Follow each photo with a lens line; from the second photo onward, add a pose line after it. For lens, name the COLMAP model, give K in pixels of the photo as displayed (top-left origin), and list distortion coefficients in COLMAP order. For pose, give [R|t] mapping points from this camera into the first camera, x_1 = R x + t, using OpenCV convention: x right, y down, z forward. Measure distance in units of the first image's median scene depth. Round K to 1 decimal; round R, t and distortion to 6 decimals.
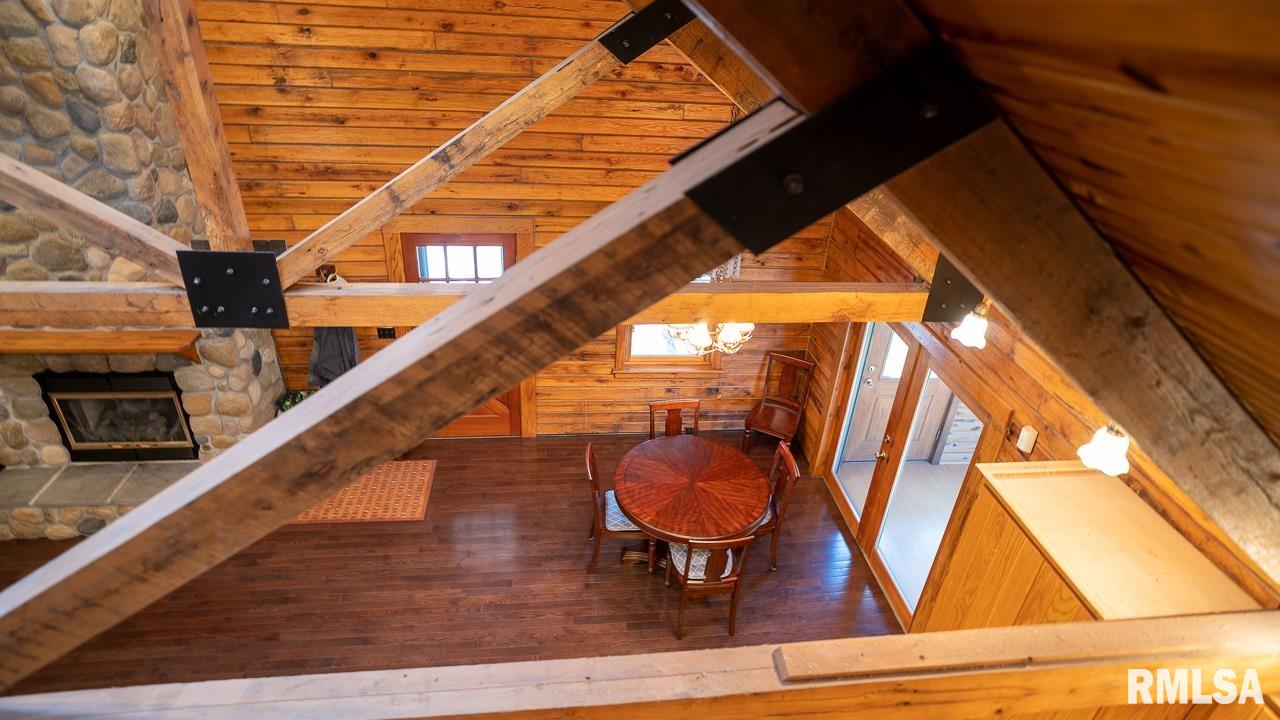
lens RADIAL K [[701.8, 0, 642.8], [0, 701.8, 356.5], [0, 0, 1]] dist [-0.048721, 0.034272]
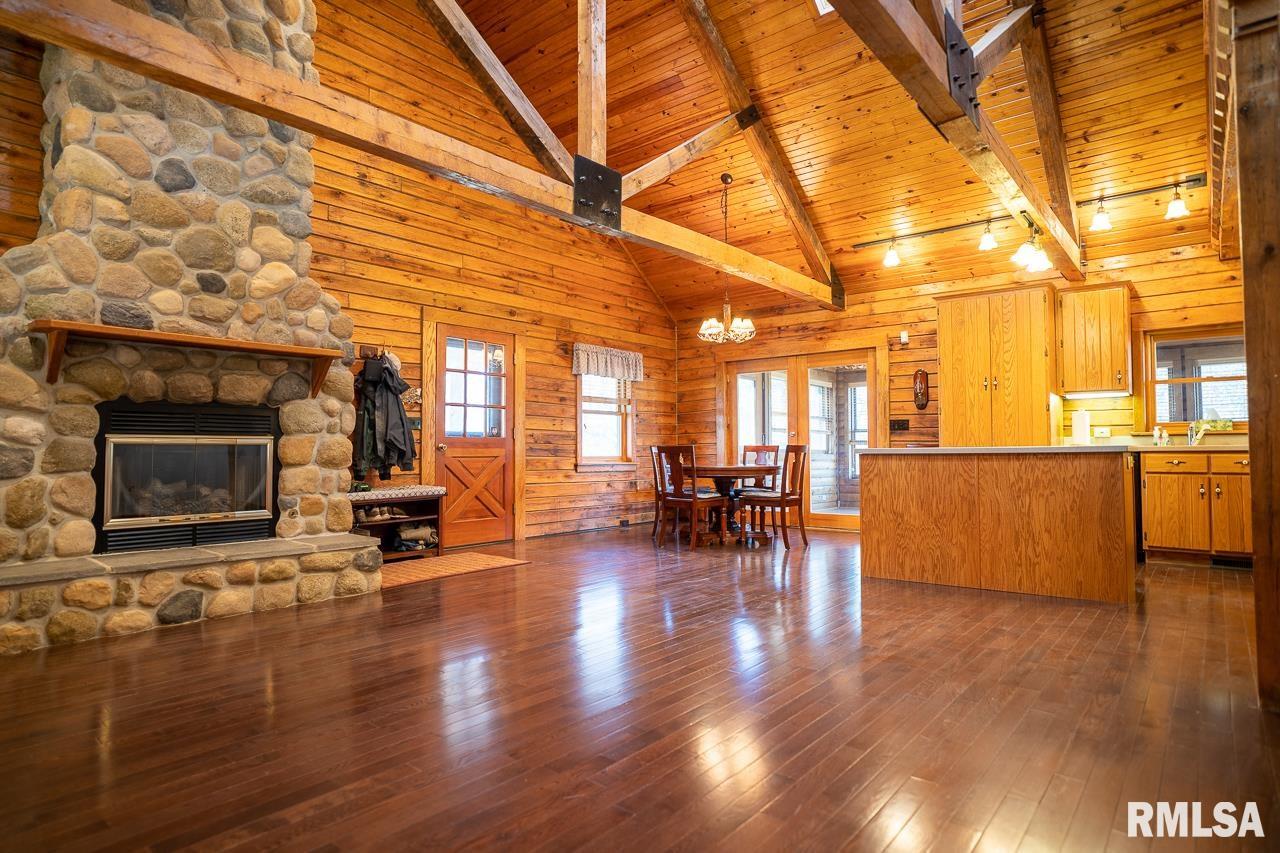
lens RADIAL K [[702.8, 0, 641.6], [0, 702.8, 425.3], [0, 0, 1]] dist [-0.045856, 0.031160]
pose [[0.726617, -0.037321, 0.686029, -0.973302], [0.377980, 0.855545, -0.353800, 0.534412], [-0.573724, 0.516382, 0.635760, 0.200390]]
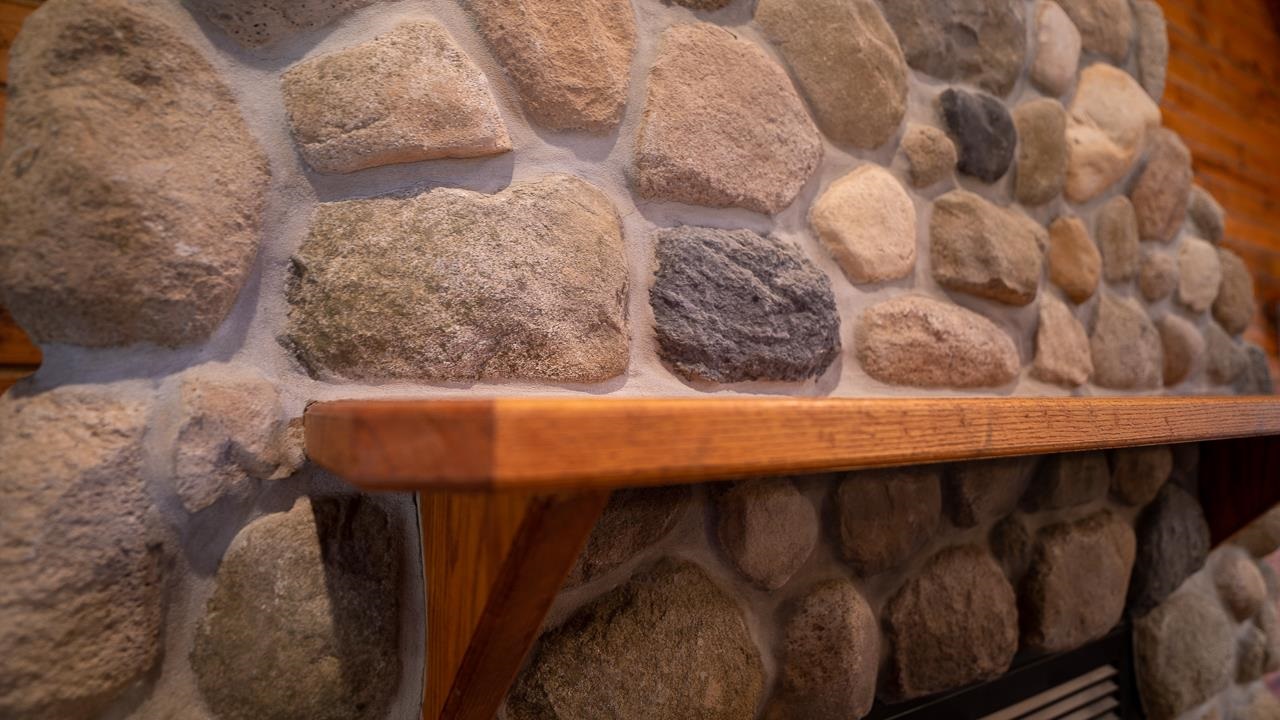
lens RADIAL K [[701.8, 0, 636.2], [0, 701.8, 359.2], [0, 0, 1]] dist [-0.048721, 0.034272]
pose [[0.900015, -0.045830, 0.433443, -0.941170], [0.276876, 0.828148, -0.487350, 0.017730], [-0.336620, 0.558632, 0.758035, 0.856479]]
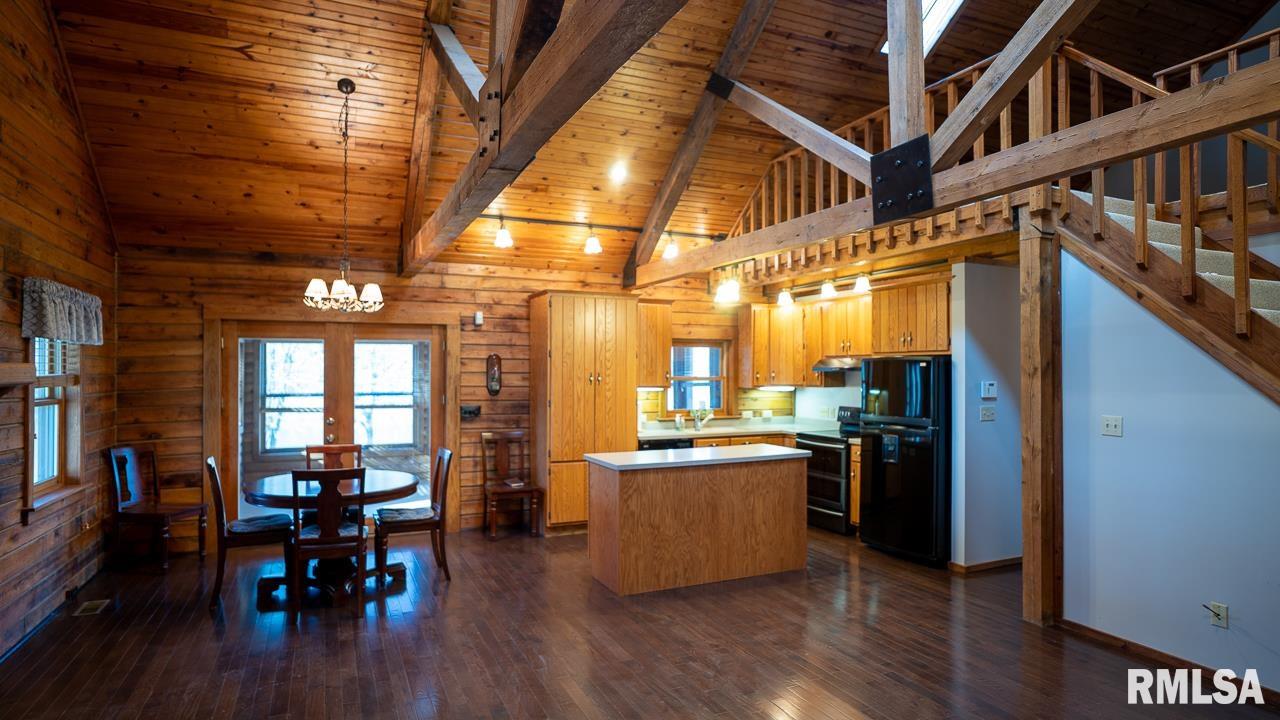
lens RADIAL K [[701.8, 0, 638.1], [0, 701.8, 362.1], [0, 0, 1]] dist [-0.048721, 0.034272]
pose [[-0.296993, -0.048247, 0.953660, -0.977072], [0.453428, 0.871815, 0.185314, 0.045974], [-0.840356, 0.487453, -0.237046, 0.803990]]
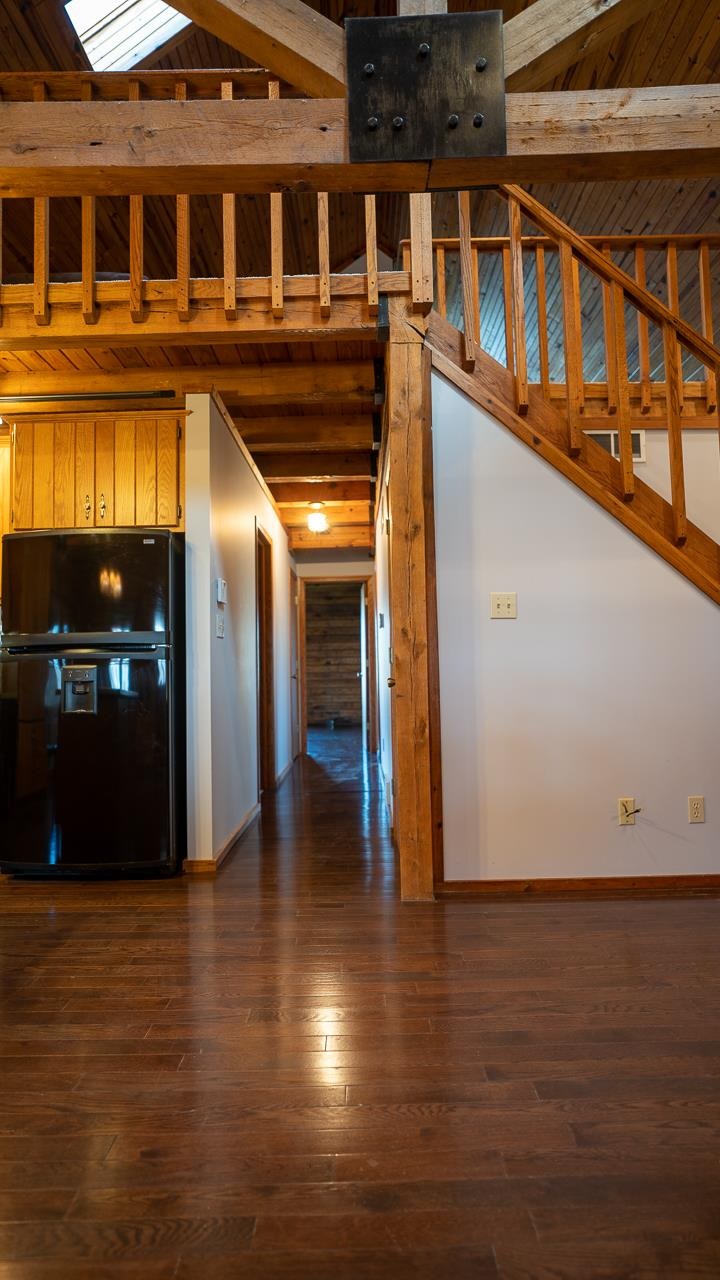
lens RADIAL K [[701.8, 0, 363.4], [0, 701.8, 640.7], [0, 0, 1]] dist [-0.048721, 0.034272]
pose [[-0.991591, -0.035293, 0.124508, -0.358060], [0.025443, 0.890151, 0.454954, 0.241475], [-0.126887, 0.454296, -0.881768, 0.770310]]
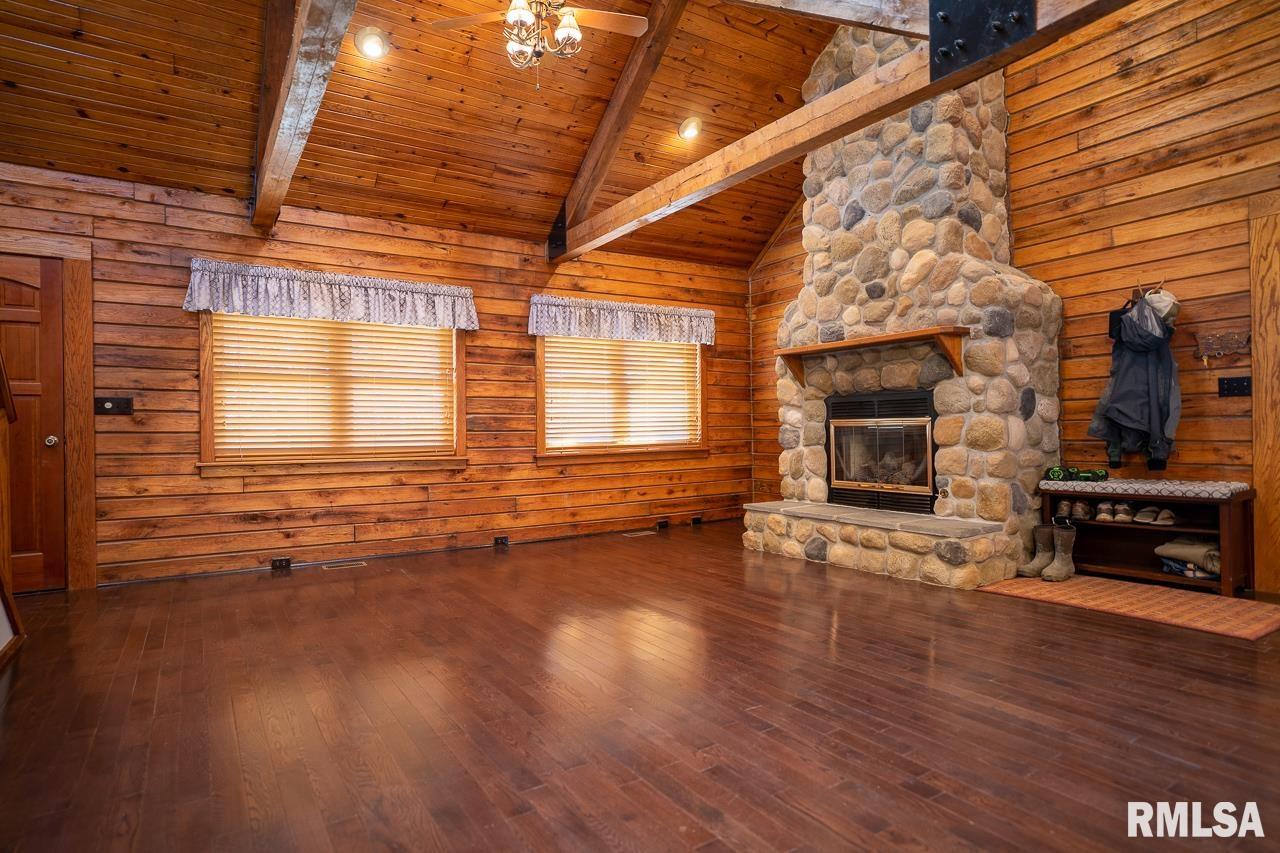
lens RADIAL K [[702.8, 0, 638.7], [0, 702.8, 425.2], [0, 0, 1]] dist [-0.045856, 0.031160]
pose [[0.437073, -0.068686, -0.896800, -0.040426], [-0.406899, 0.874112, -0.265258, 0.468936], [0.802123, 0.480844, 0.354103, 0.405455]]
